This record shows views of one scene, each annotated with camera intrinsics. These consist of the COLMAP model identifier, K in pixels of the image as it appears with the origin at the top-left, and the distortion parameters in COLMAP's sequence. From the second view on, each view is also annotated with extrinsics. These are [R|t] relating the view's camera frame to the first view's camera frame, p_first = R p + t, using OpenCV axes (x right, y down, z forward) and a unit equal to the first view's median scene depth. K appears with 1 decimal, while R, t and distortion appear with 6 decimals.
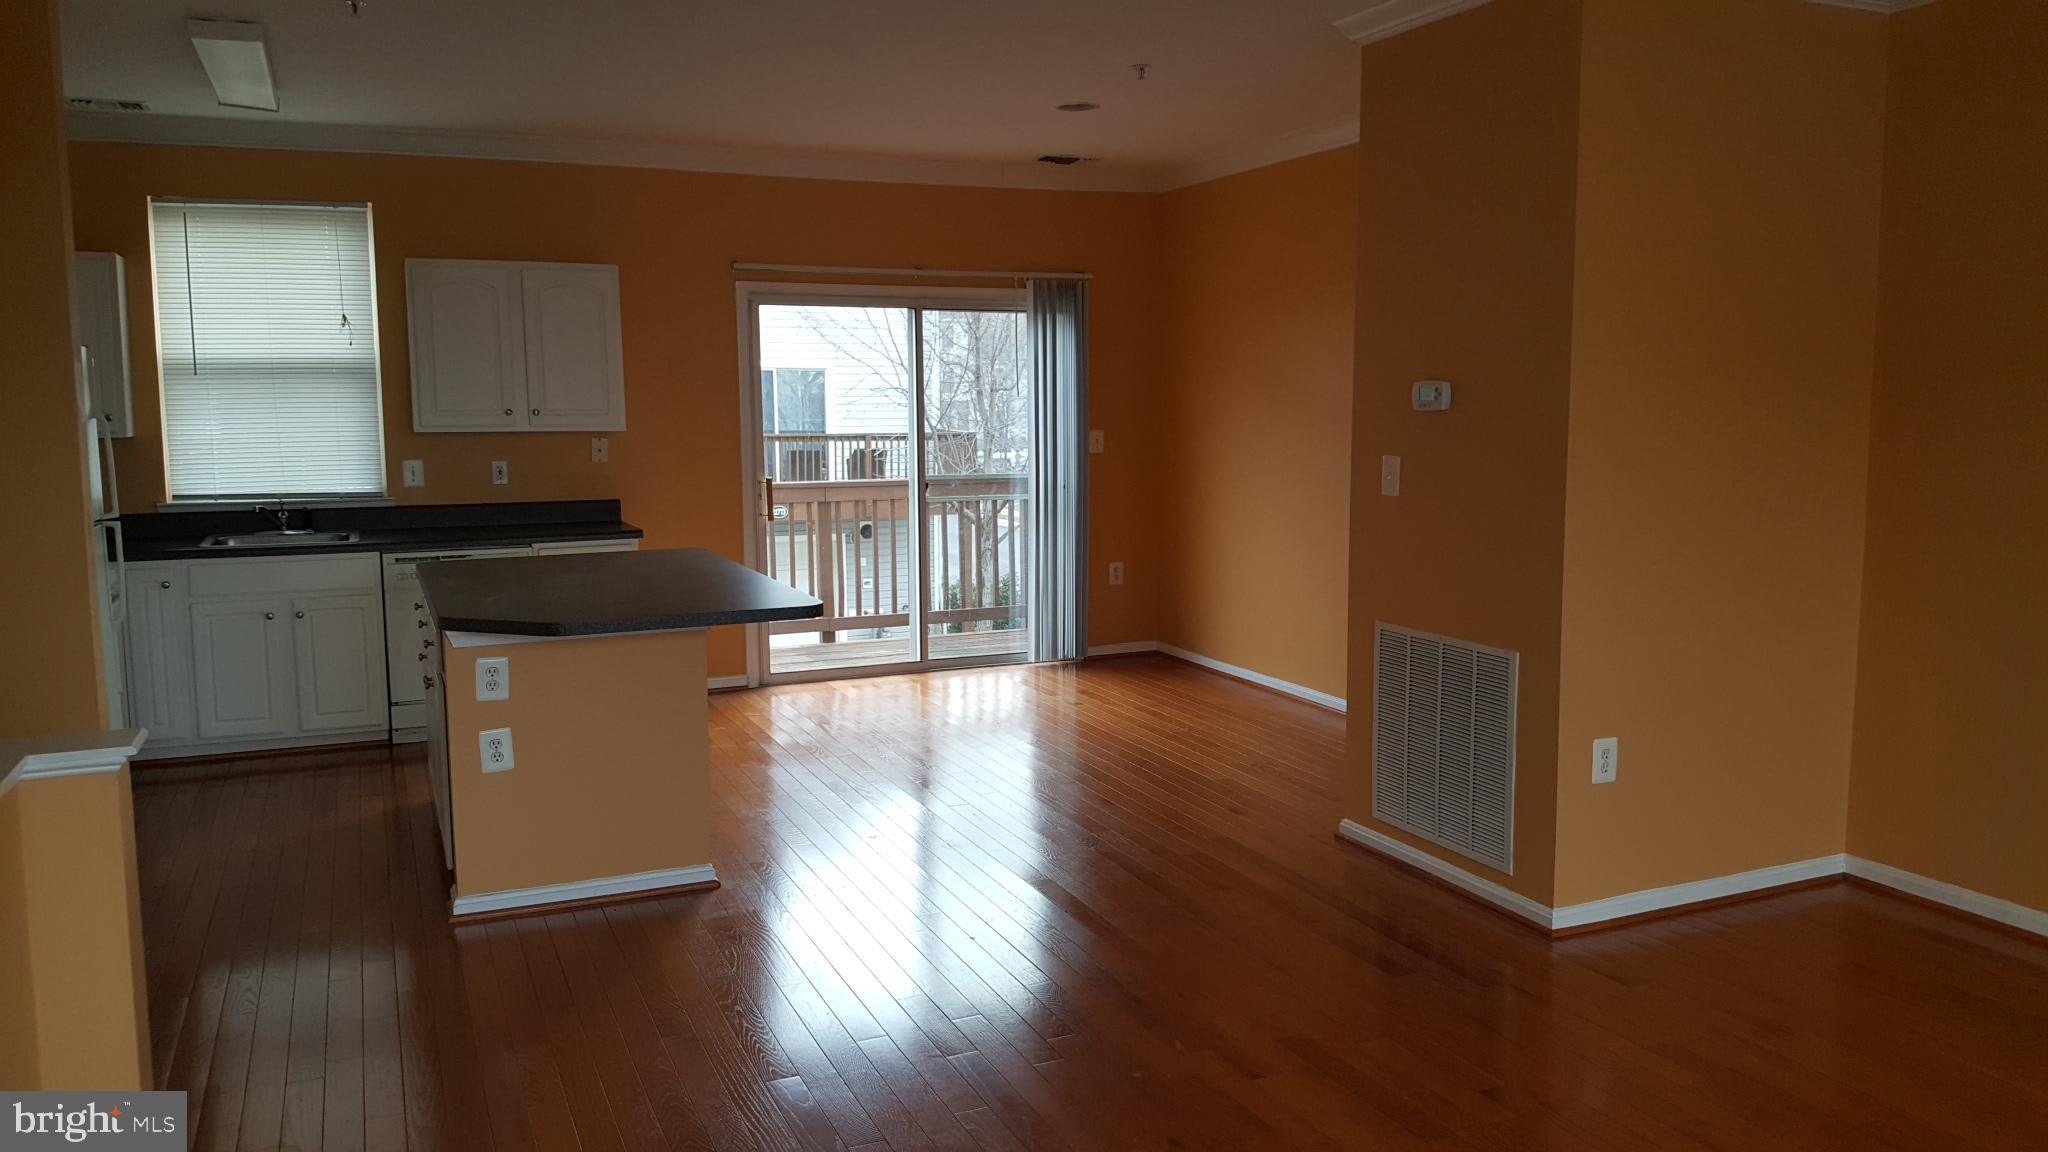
lens RADIAL K [[1530.0, 0, 1017.7], [0, 1530.0, 555.1], [0, 0, 1]] dist [0.015010, -0.002979]
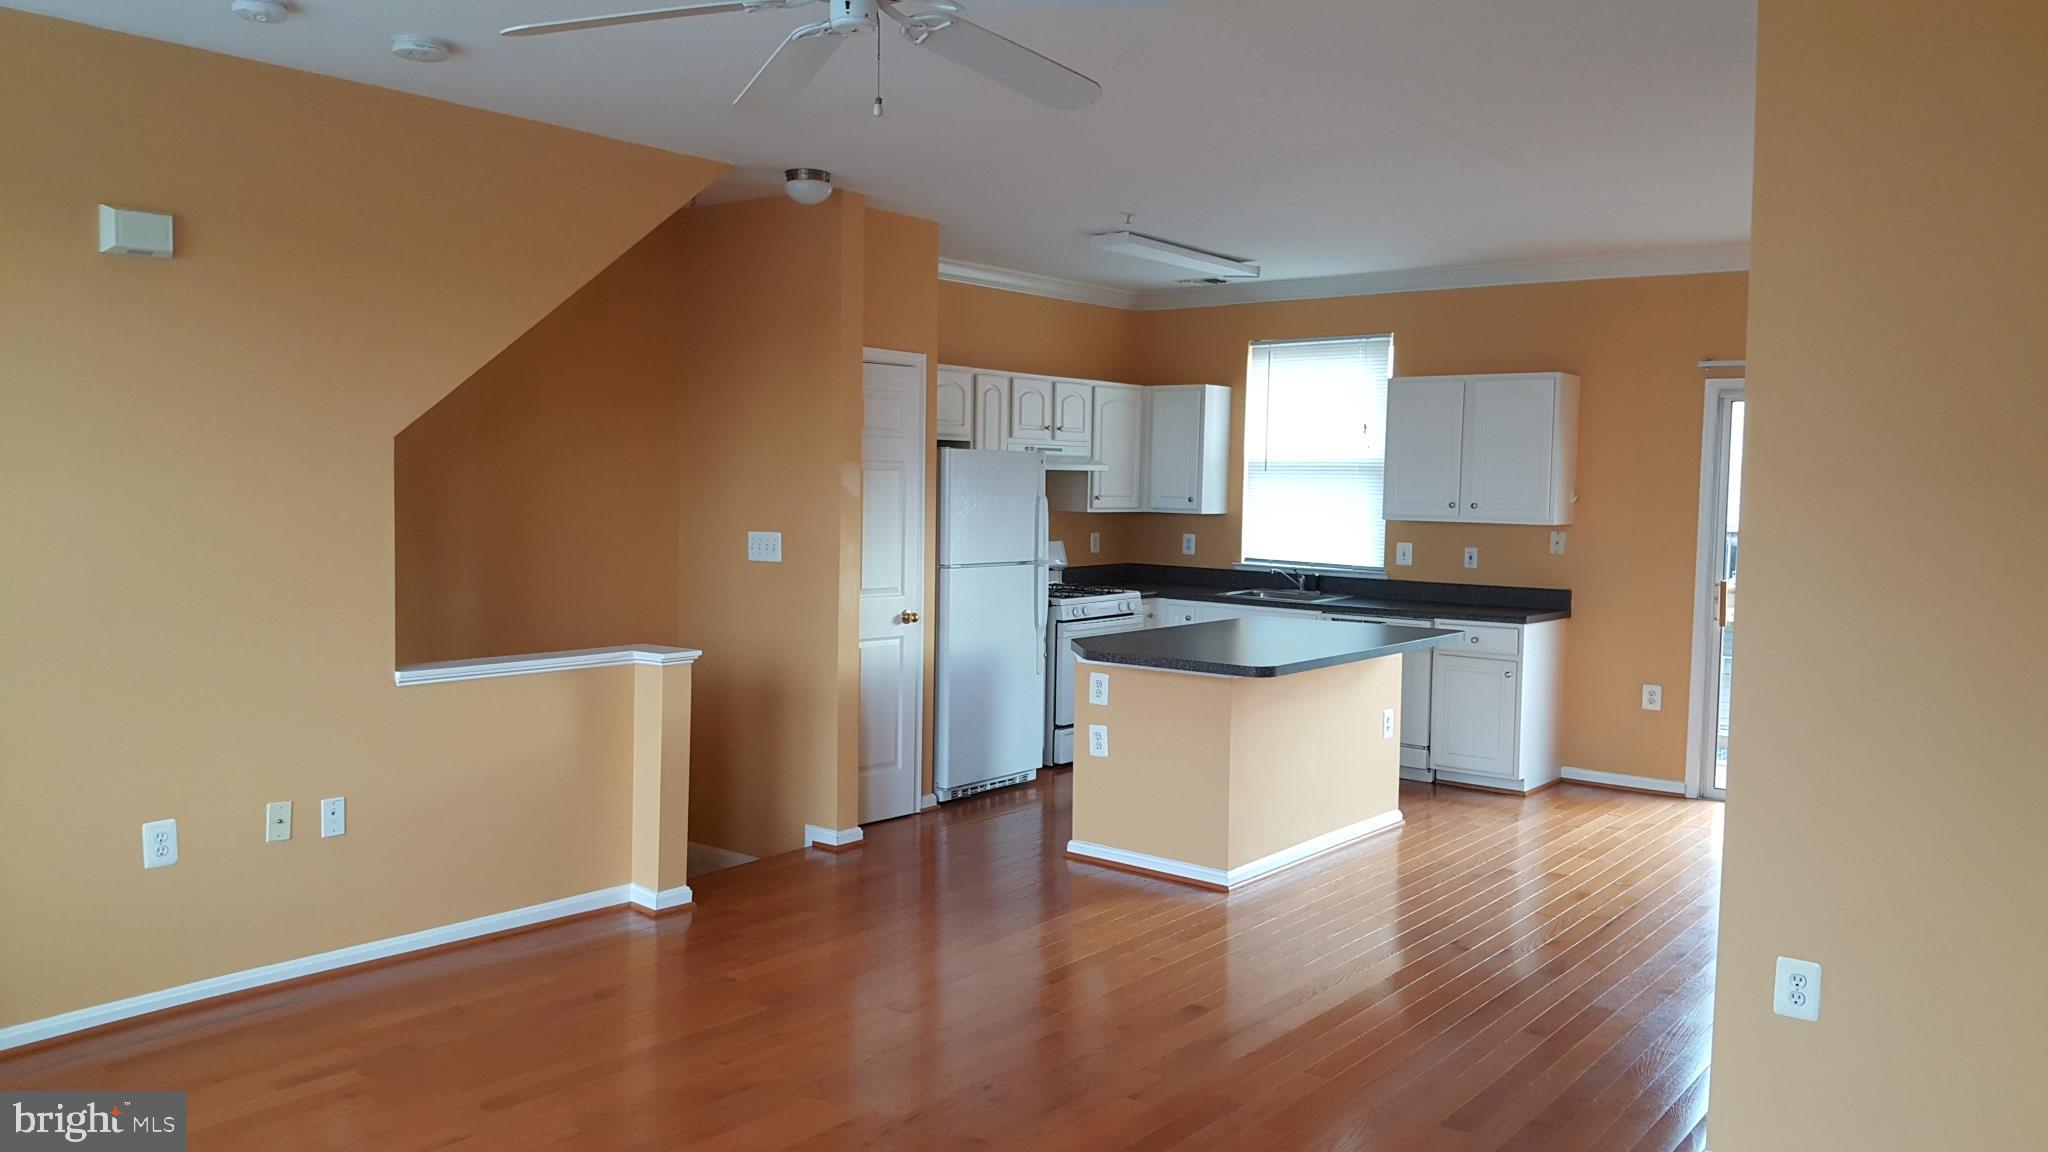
lens RADIAL K [[1530.0, 0, 1008.8], [0, 1530.0, 582.3], [0, 0, 1]] dist [0.015010, -0.002979]
pose [[0.457044, 0.072299, -0.886501, 0.546926], [-0.113717, 0.993261, 0.022378, -0.023681], [0.882145, 0.090583, 0.462186, 0.184766]]
